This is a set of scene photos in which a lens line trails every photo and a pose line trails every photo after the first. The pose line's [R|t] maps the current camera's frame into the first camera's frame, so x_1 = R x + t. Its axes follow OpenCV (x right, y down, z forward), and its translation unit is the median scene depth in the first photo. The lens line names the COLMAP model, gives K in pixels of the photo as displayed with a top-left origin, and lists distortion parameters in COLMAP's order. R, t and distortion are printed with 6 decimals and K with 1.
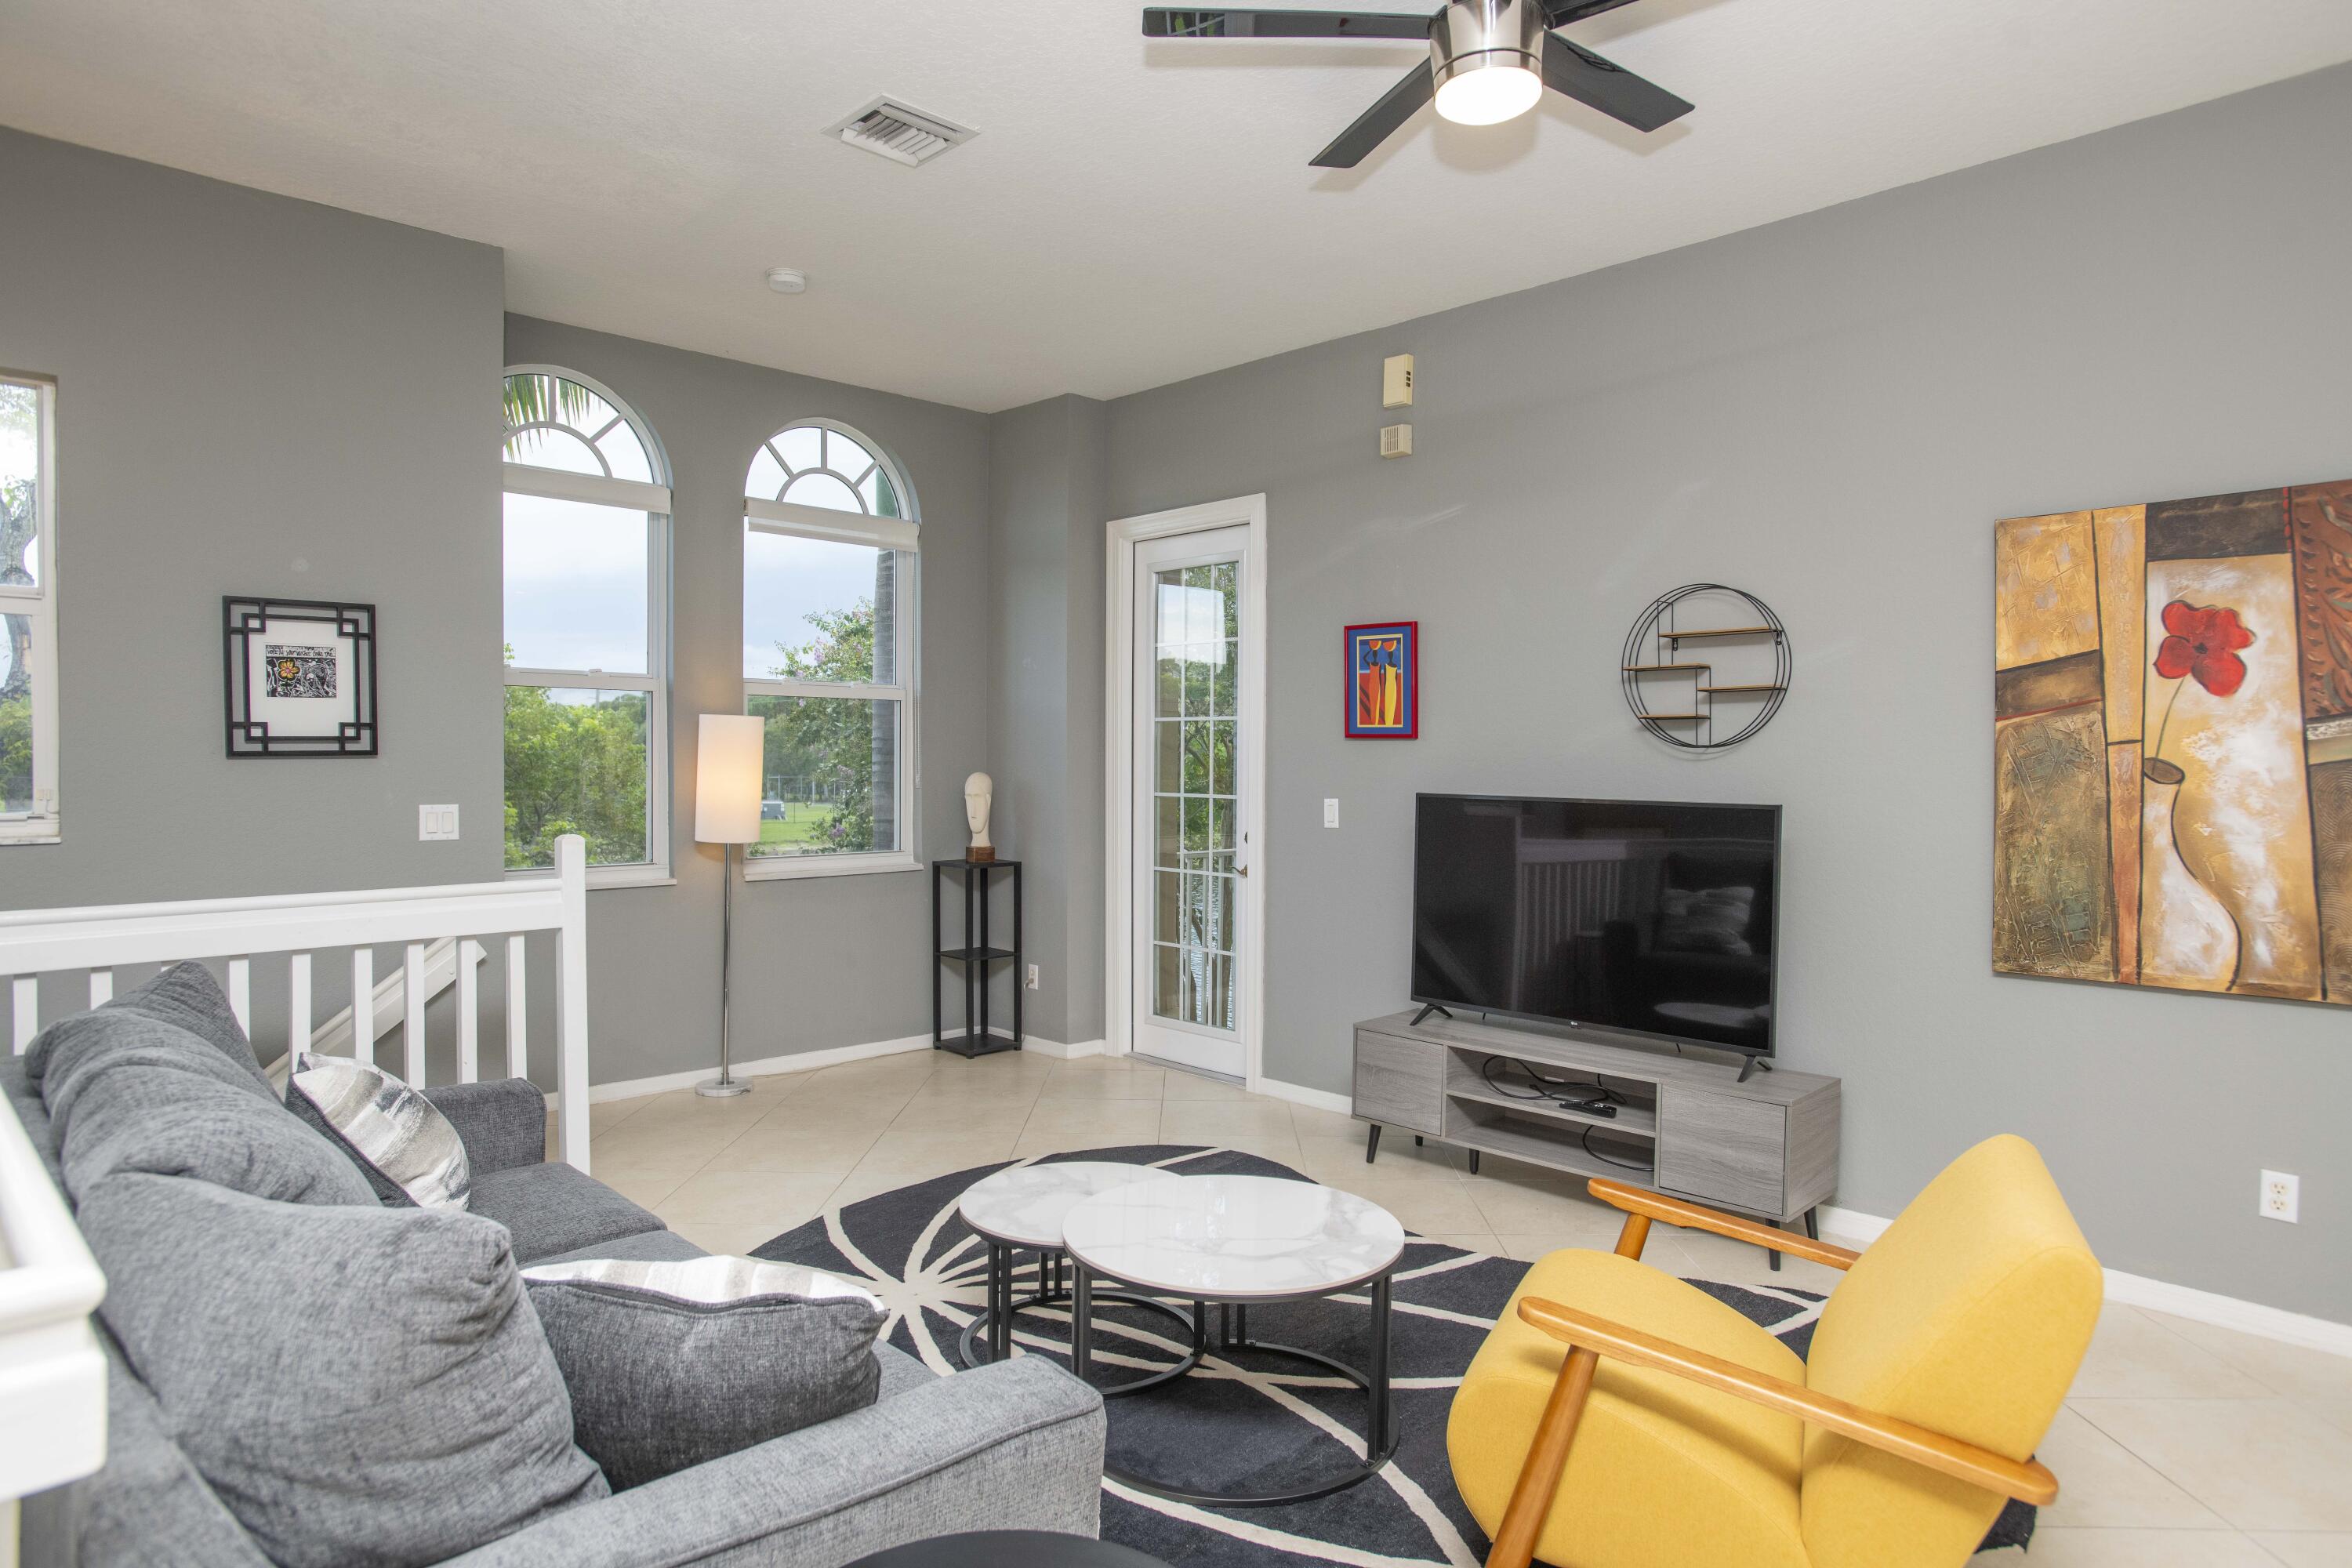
lens RADIAL K [[1350.0, 0, 1176.5], [0, 1350.0, 775.3], [0, 0, 1]] dist [-0.021354, 0.007918]
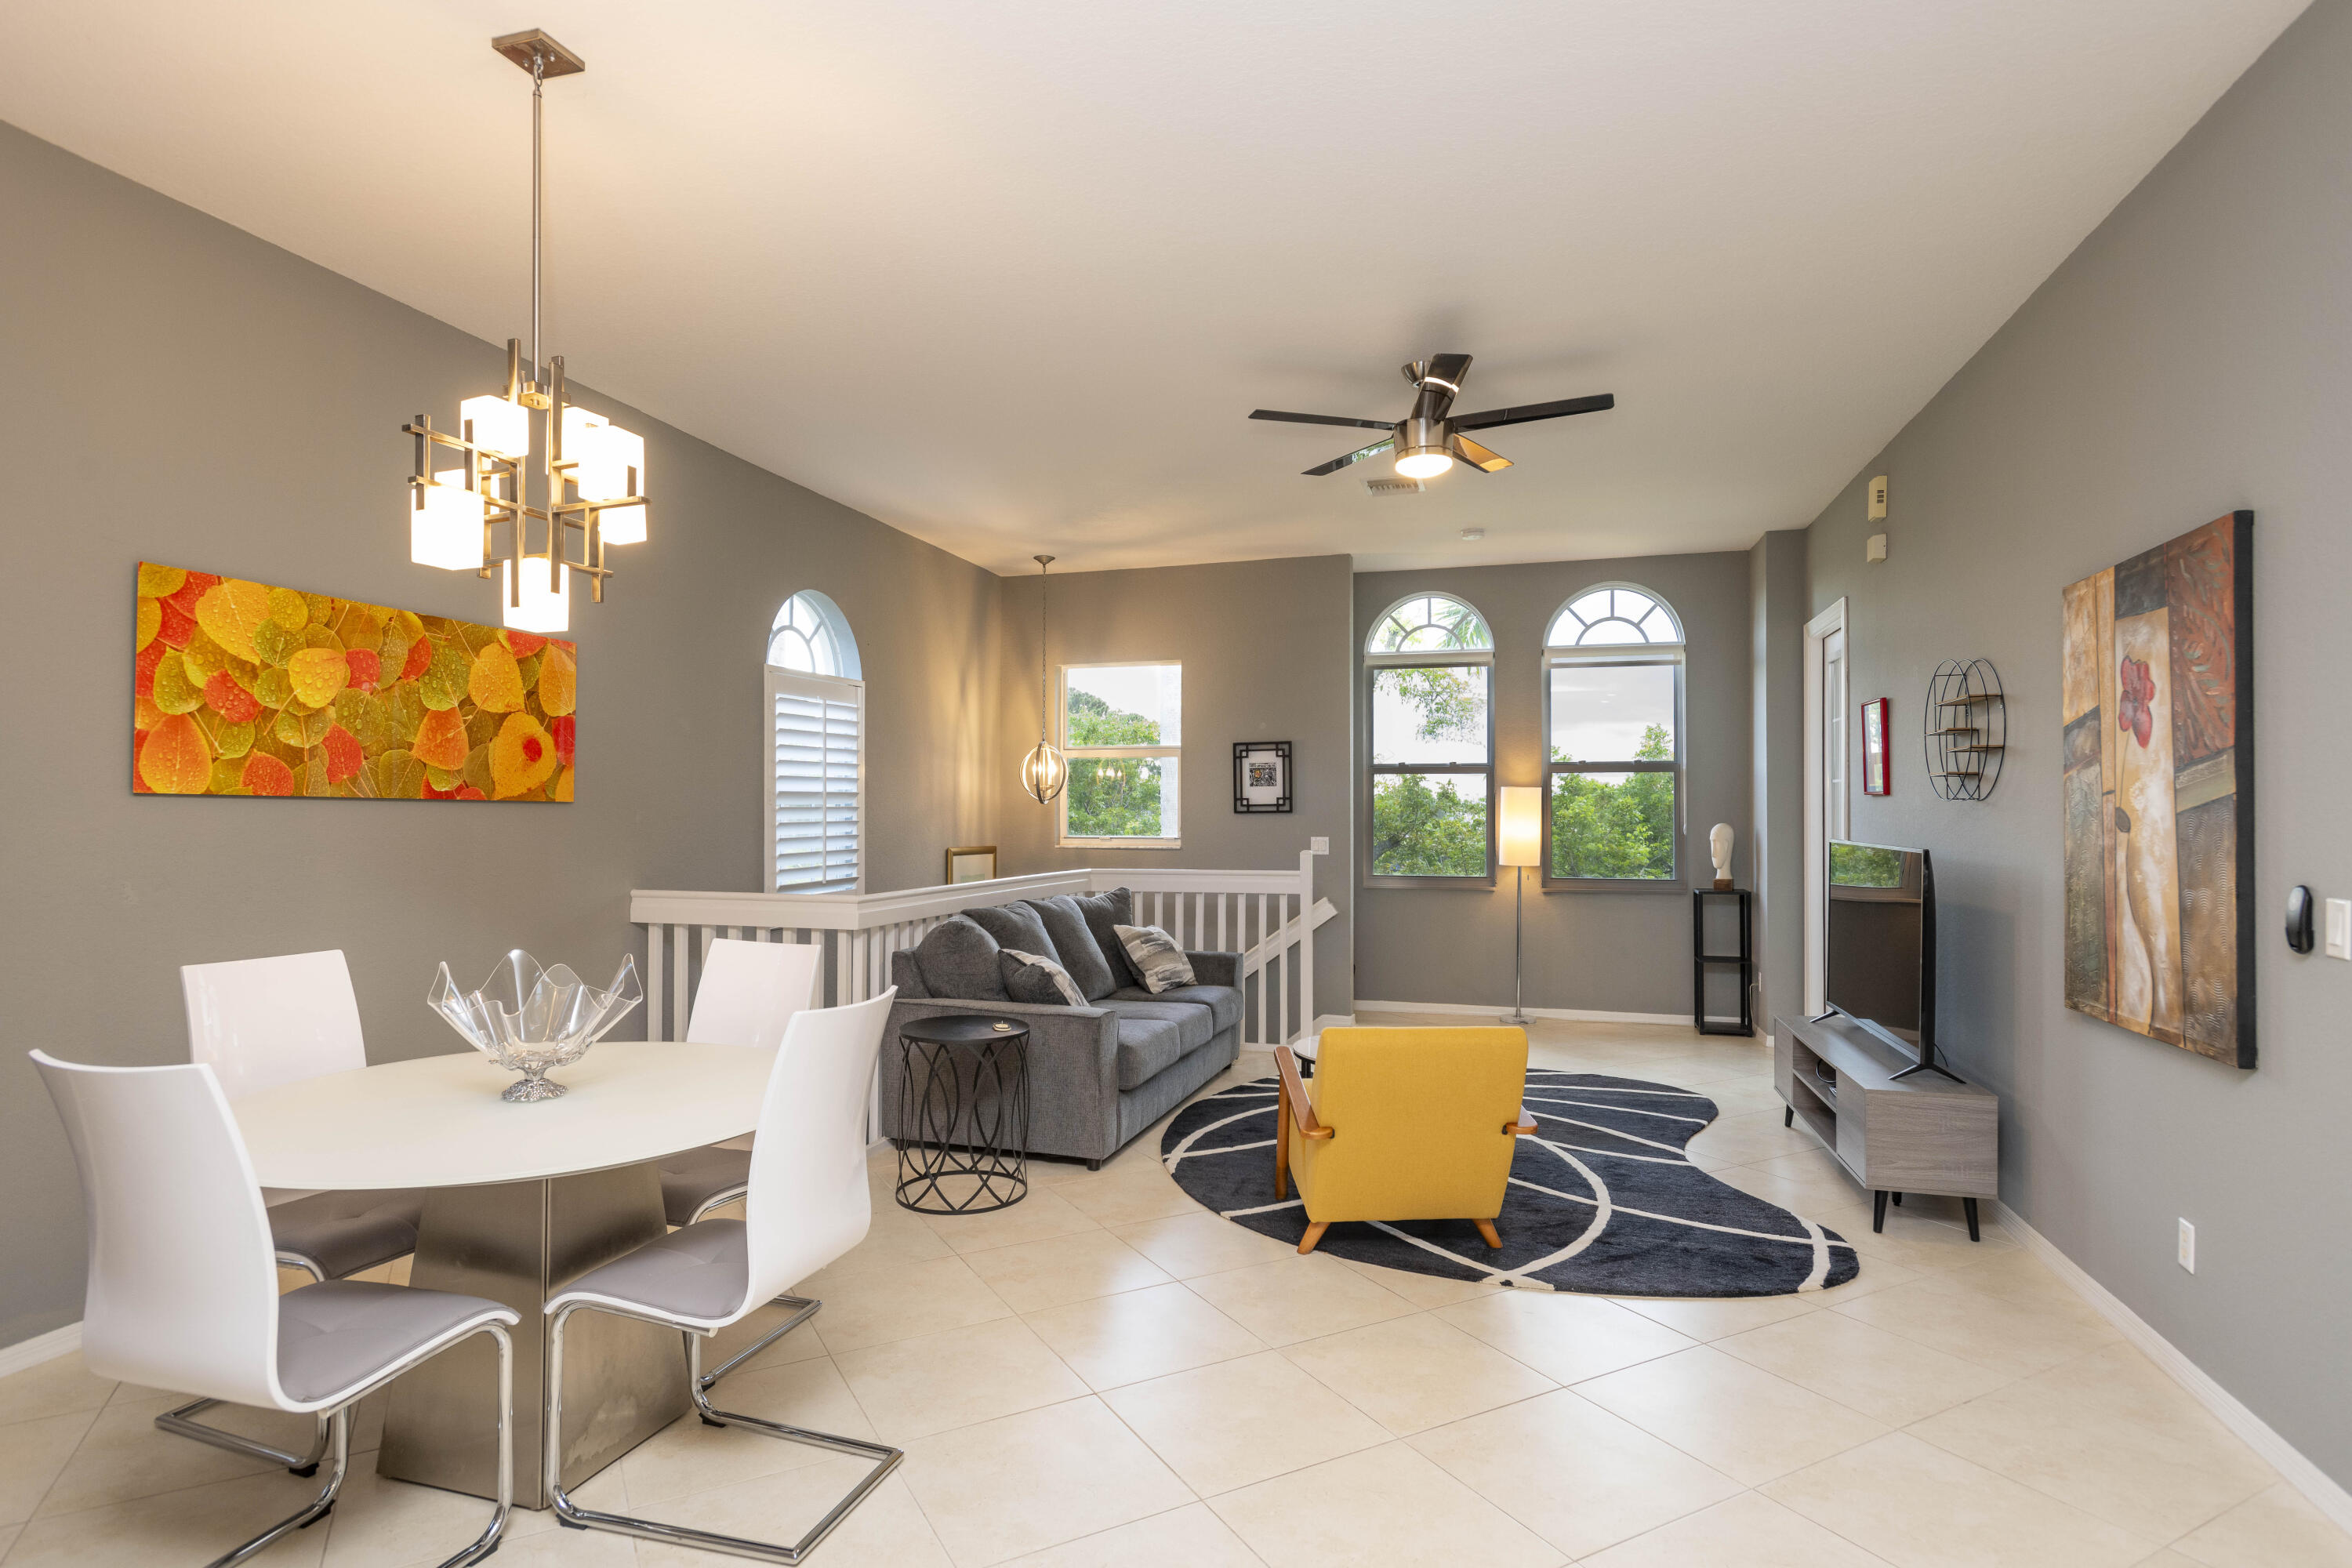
lens RADIAL K [[1206.3, 0, 1181.1], [0, 1206.3, 792.2], [0, 0, 1]] dist [-0.002310, 0.001583]
pose [[0.492380, -0.019250, -0.870167, 0.985240], [-0.008113, 0.999610, -0.026704, 0.005195], [0.870342, 0.020208, 0.492033, -0.086910]]
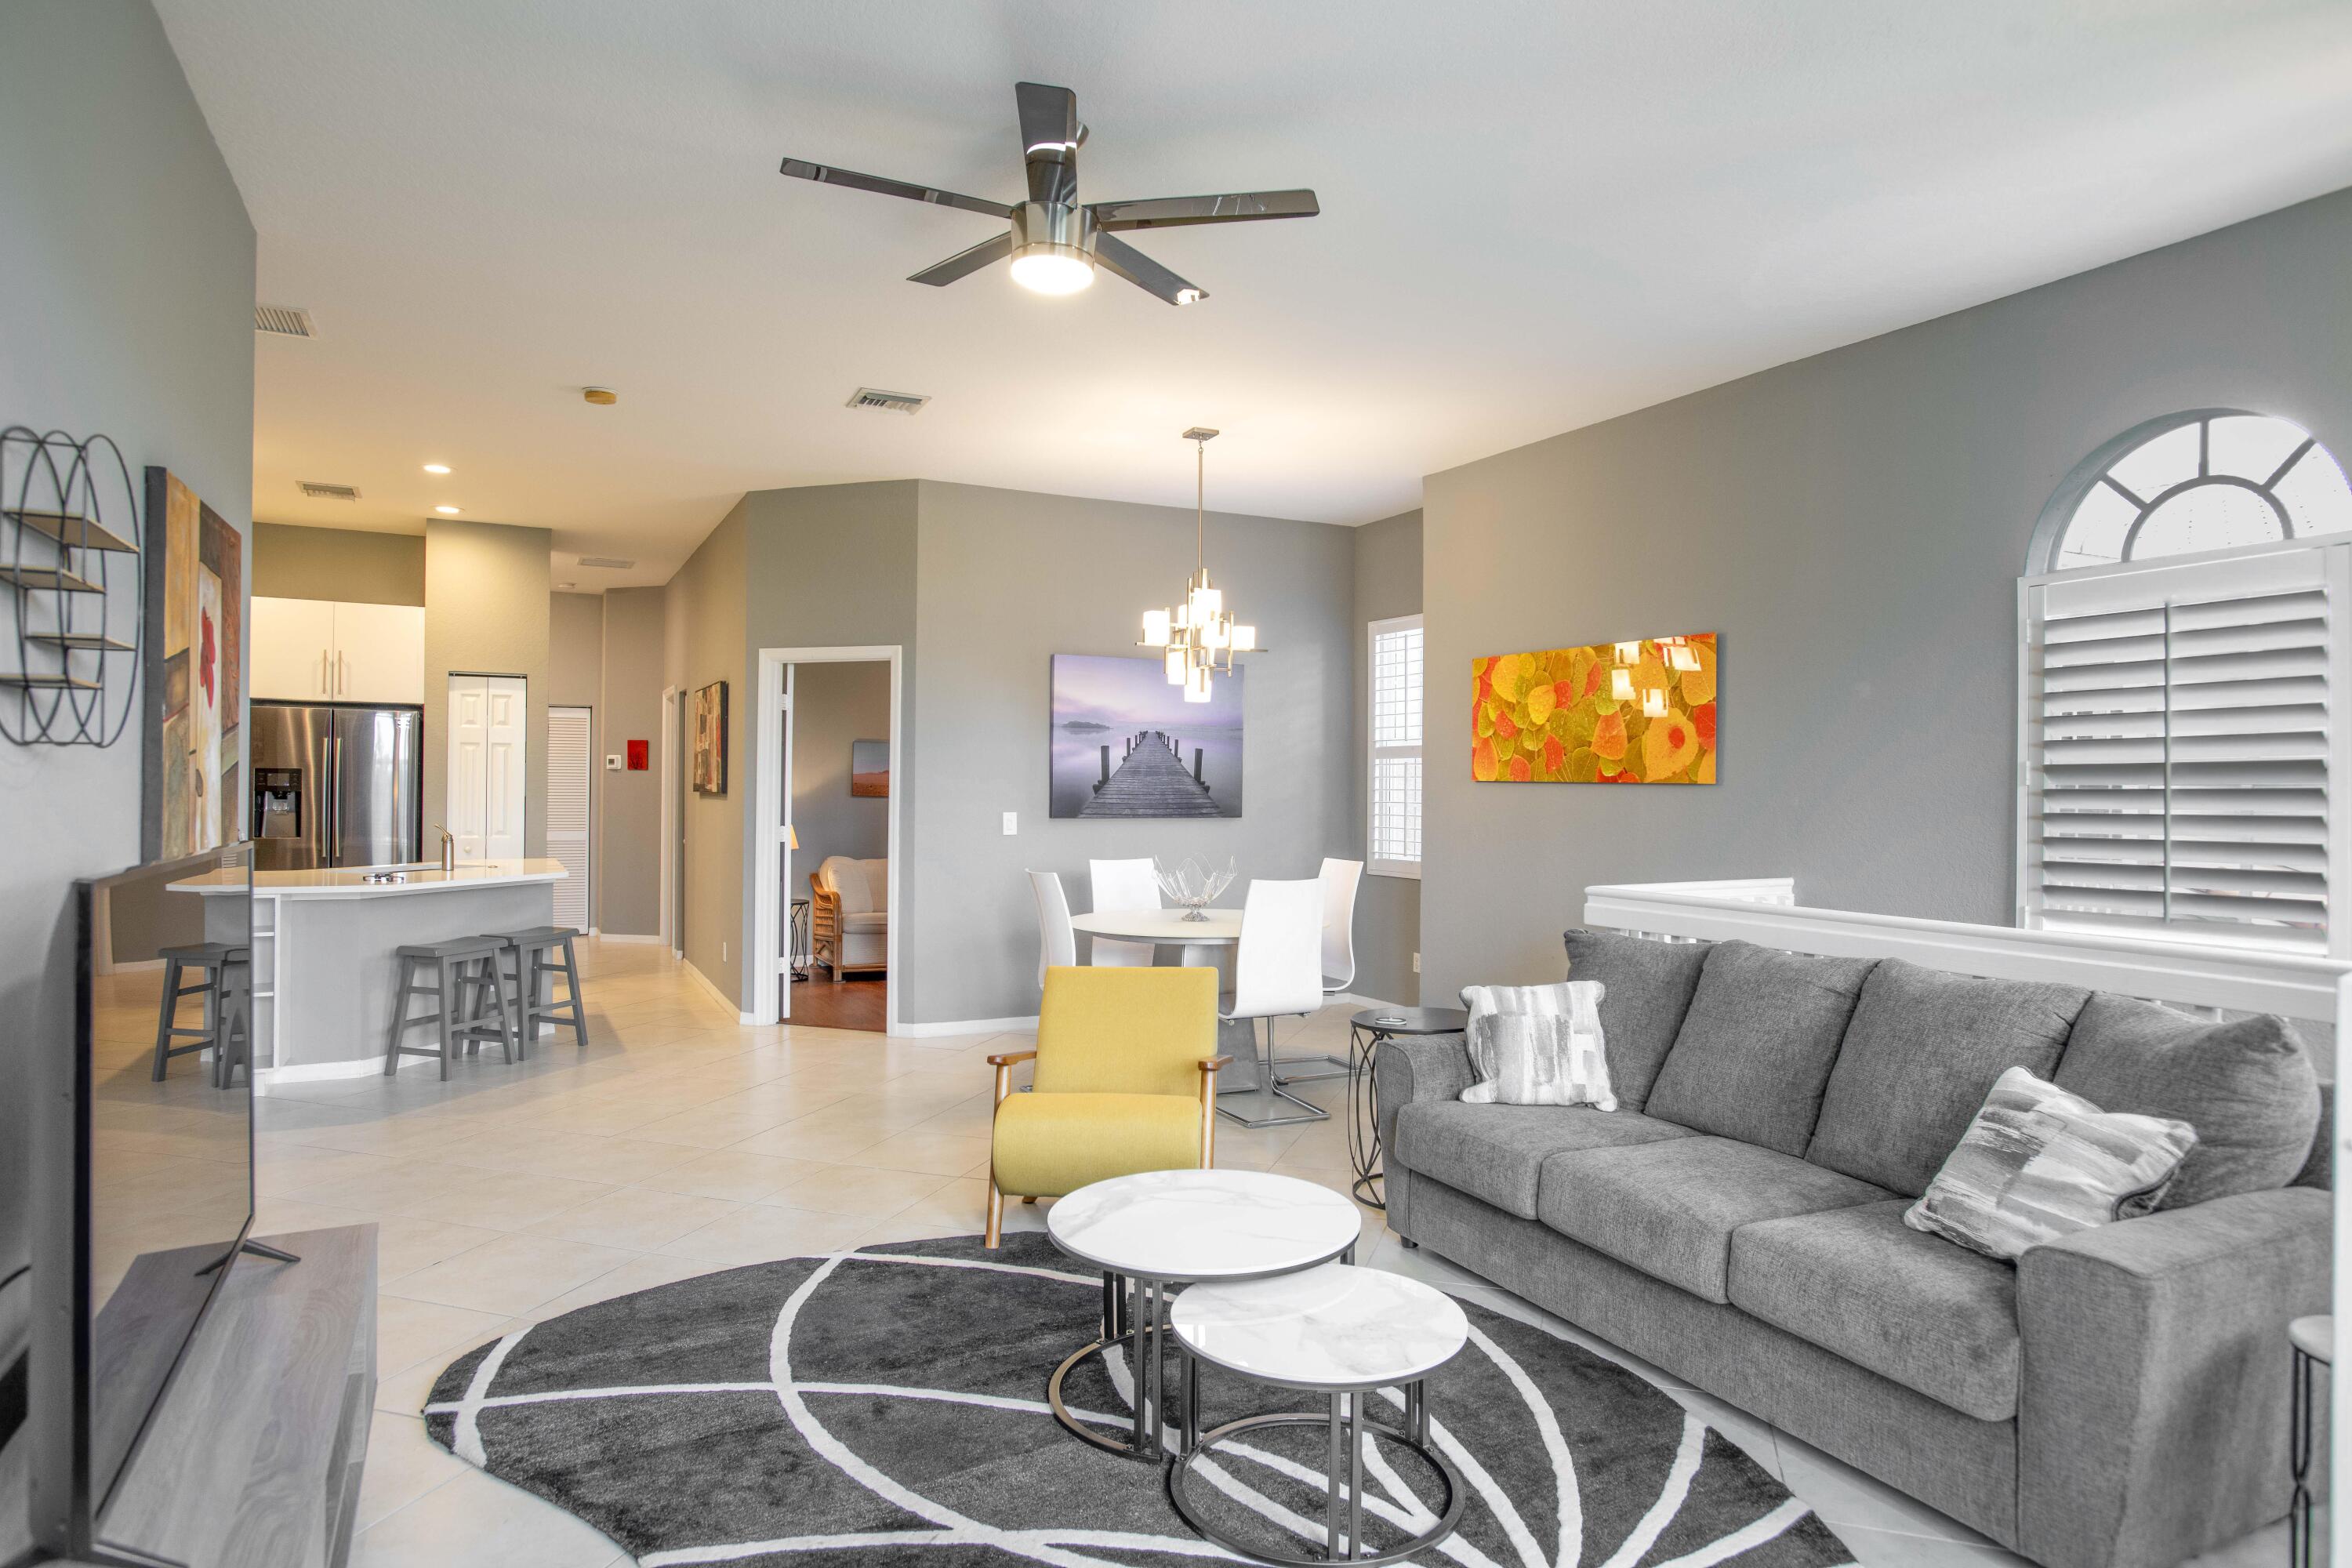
lens RADIAL K [[1350.0, 0, 1166.4], [0, 1350.0, 775.0], [0, 0, 1]] dist [-0.021354, 0.007918]
pose [[-0.951905, -0.014227, 0.306064, -0.177496], [-0.013911, 0.999898, 0.003215, -0.017107], [-0.306079, -0.001198, -0.952005, 1.402611]]
